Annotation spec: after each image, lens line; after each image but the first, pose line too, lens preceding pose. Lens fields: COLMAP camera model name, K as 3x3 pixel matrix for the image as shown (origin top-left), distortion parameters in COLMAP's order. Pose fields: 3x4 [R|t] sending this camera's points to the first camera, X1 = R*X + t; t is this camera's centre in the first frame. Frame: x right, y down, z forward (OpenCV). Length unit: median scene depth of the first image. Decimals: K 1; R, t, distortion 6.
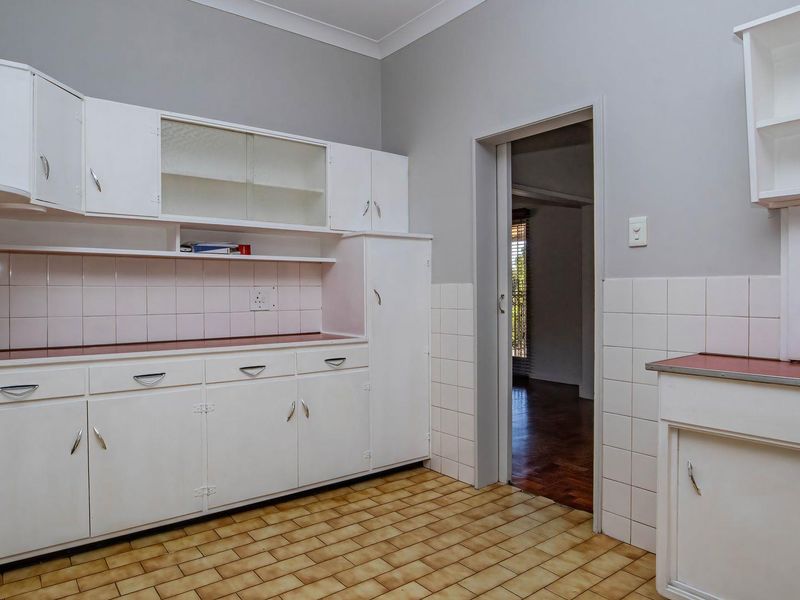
lens RADIAL K [[537.7, 0, 400.3], [0, 537.7, 302.3], [0, 0, 1]] dist [-0.053057, 0.014220]
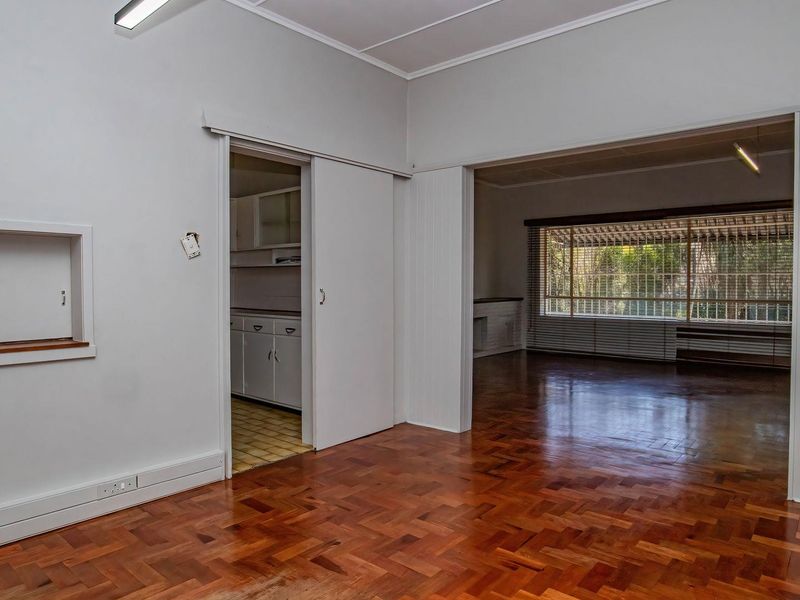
lens RADIAL K [[537.7, 0, 398.6], [0, 537.7, 302.3], [0, 0, 1]] dist [-0.053057, 0.014220]
pose [[0.200475, 0.043628, -0.978727, 1.535921], [-0.007743, 0.999047, 0.042948, -0.042476], [0.979668, -0.001032, 0.200622, 1.046800]]
